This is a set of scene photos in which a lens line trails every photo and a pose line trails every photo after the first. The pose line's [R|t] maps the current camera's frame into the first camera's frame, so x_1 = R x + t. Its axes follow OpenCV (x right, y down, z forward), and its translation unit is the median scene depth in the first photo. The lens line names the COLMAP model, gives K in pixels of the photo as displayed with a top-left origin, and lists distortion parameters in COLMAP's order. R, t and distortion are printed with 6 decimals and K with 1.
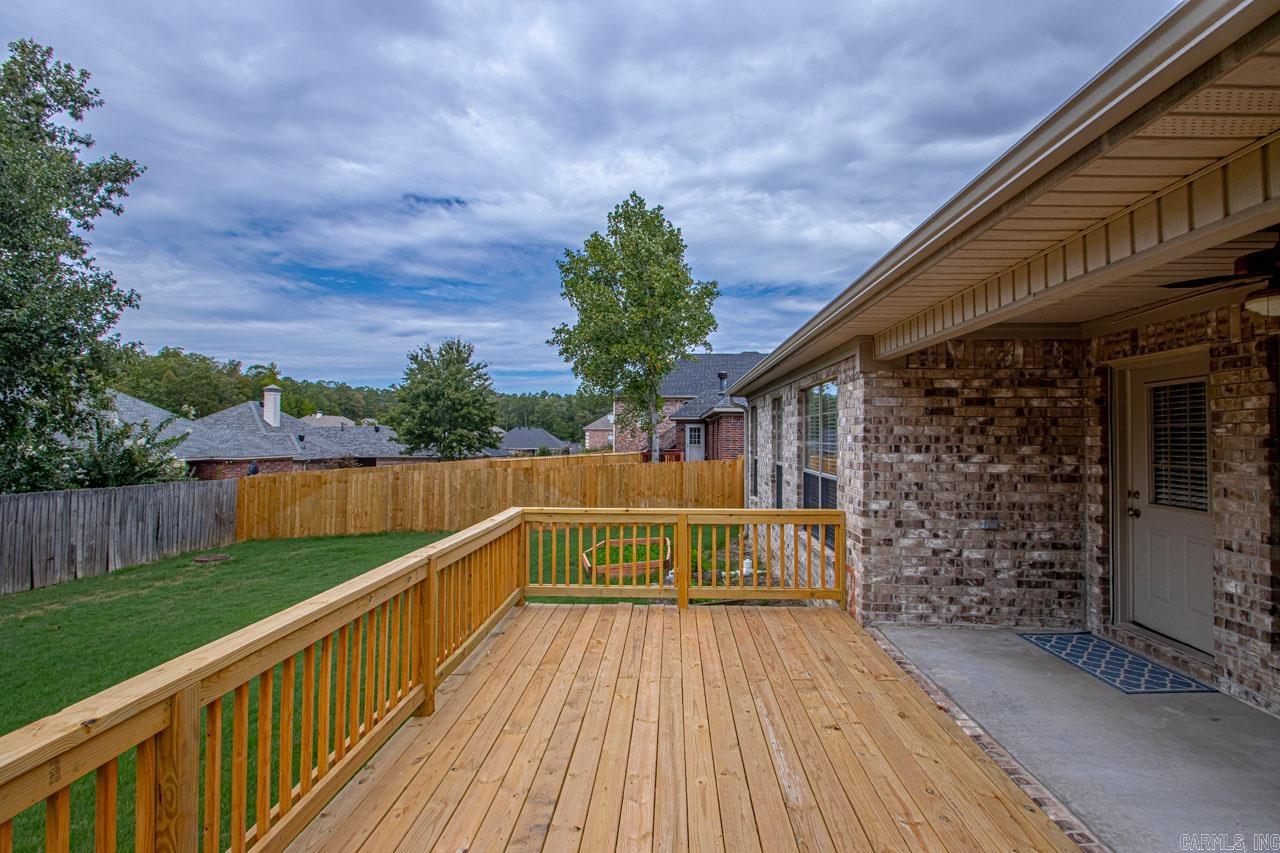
lens RADIAL K [[596.6, 0, 649.2], [0, 596.6, 425.7], [0, 0, 1]] dist [0.019549, -0.019054]
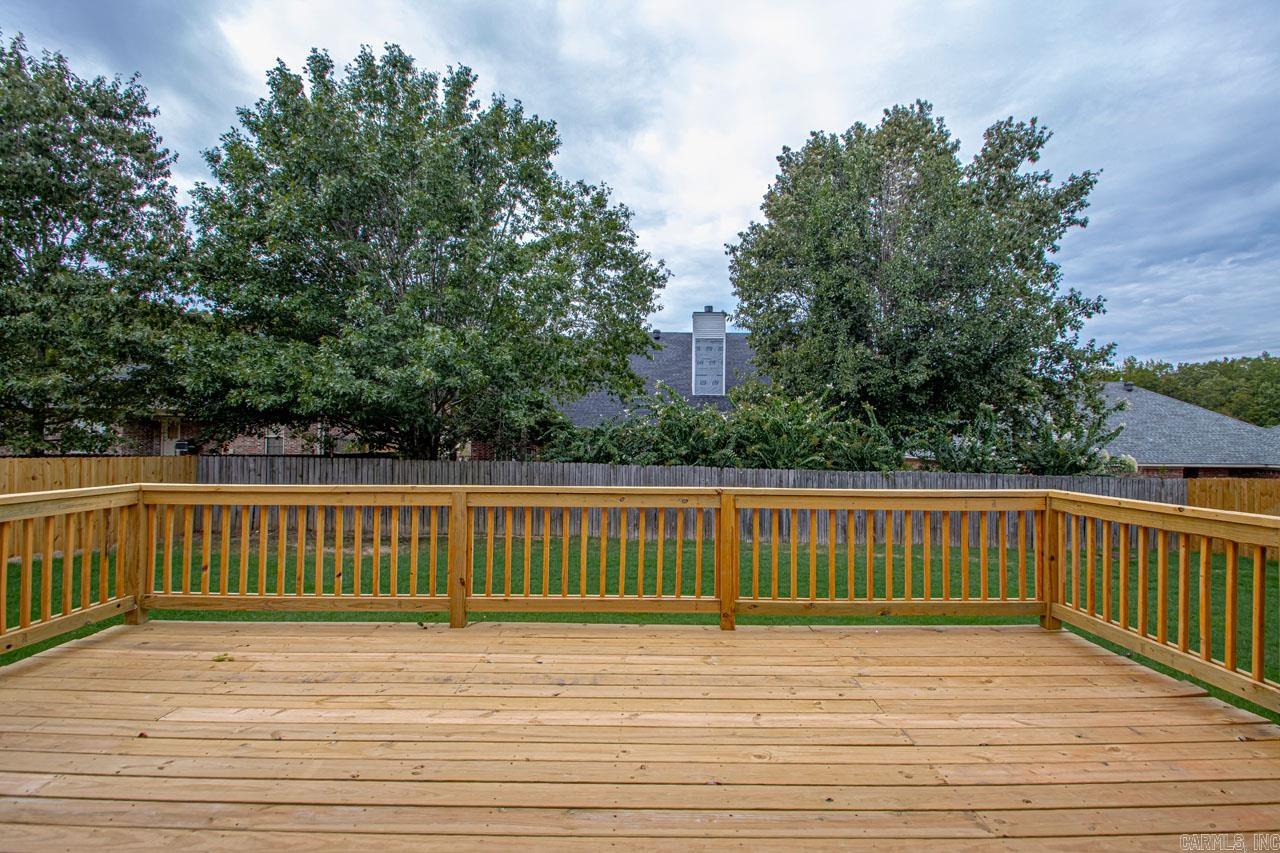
lens RADIAL K [[596.6, 0, 649.2], [0, 596.6, 425.7], [0, 0, 1]] dist [0.019549, -0.019054]
pose [[0.043822, -0.028295, -0.998639, 0.528750], [0.007541, 0.999580, -0.027991, 0.088007], [0.999011, -0.006304, 0.044017, 0.559748]]
